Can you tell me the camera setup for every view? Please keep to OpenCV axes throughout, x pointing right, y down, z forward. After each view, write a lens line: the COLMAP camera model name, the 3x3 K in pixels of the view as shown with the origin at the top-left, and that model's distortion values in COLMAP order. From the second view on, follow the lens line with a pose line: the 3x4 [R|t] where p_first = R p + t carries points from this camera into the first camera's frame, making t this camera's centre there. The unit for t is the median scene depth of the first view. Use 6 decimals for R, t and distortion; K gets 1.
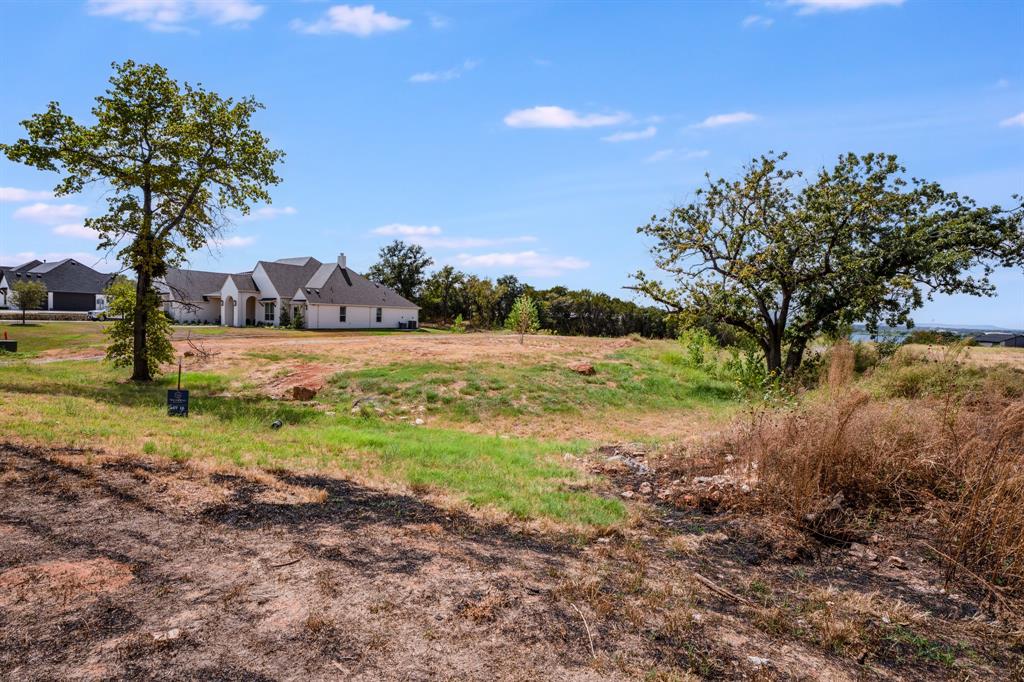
lens RADIAL K [[479.6, 0, 514.4], [0, 479.6, 338.4], [0, 0, 1]] dist [-0.042848, 0.005338]
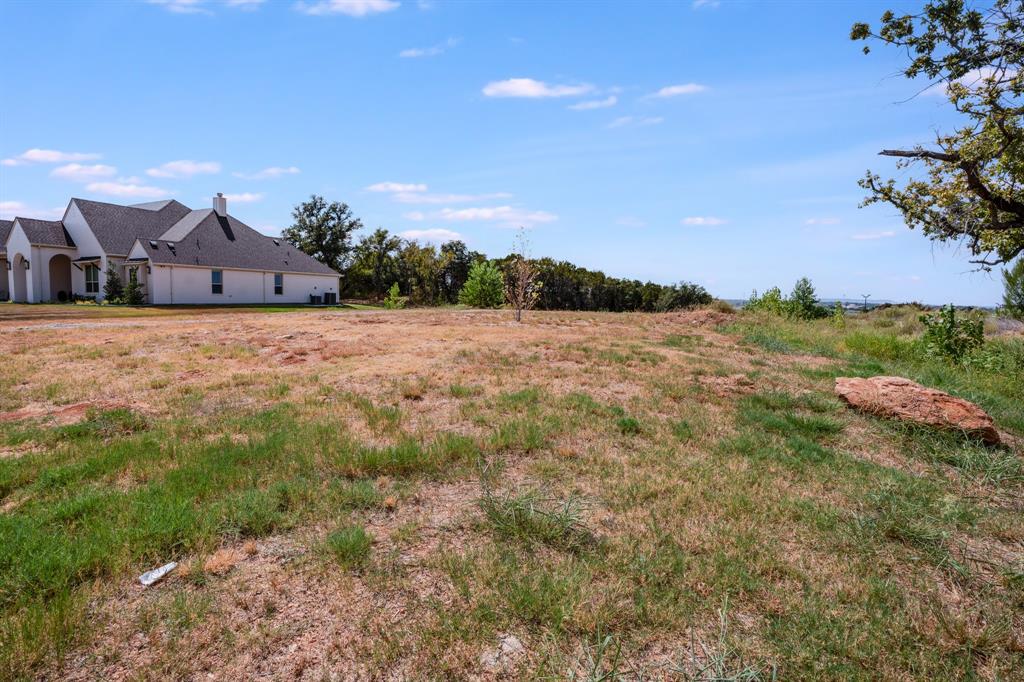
lens RADIAL K [[479.6, 0, 508.1], [0, 479.6, 336.4], [0, 0, 1]] dist [-0.042848, 0.005338]
pose [[0.993233, -0.020682, 0.114281, -0.020545], [0.016105, 0.999037, 0.040825, 0.002114], [-0.115015, -0.038708, 0.992609, 0.165957]]
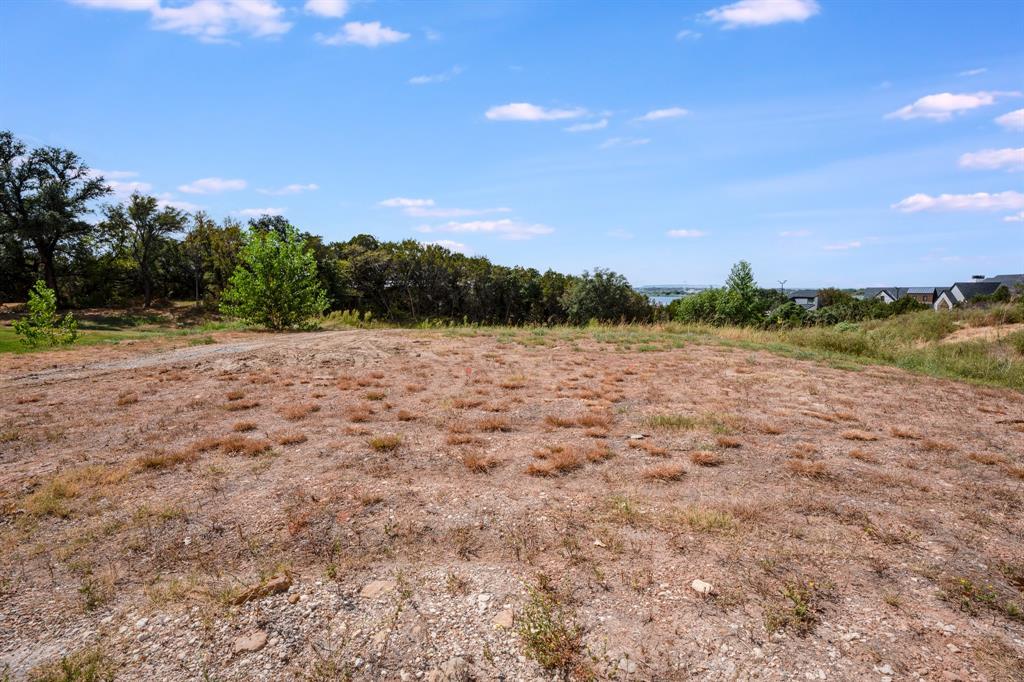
lens RADIAL K [[479.6, 0, 504.3], [0, 479.6, 338.3], [0, 0, 1]] dist [-0.042848, 0.005338]
pose [[0.925035, -0.075941, 0.372214, 0.024525], [0.053961, 0.996147, 0.069136, -0.012308], [-0.376030, -0.043868, 0.925568, 0.399840]]
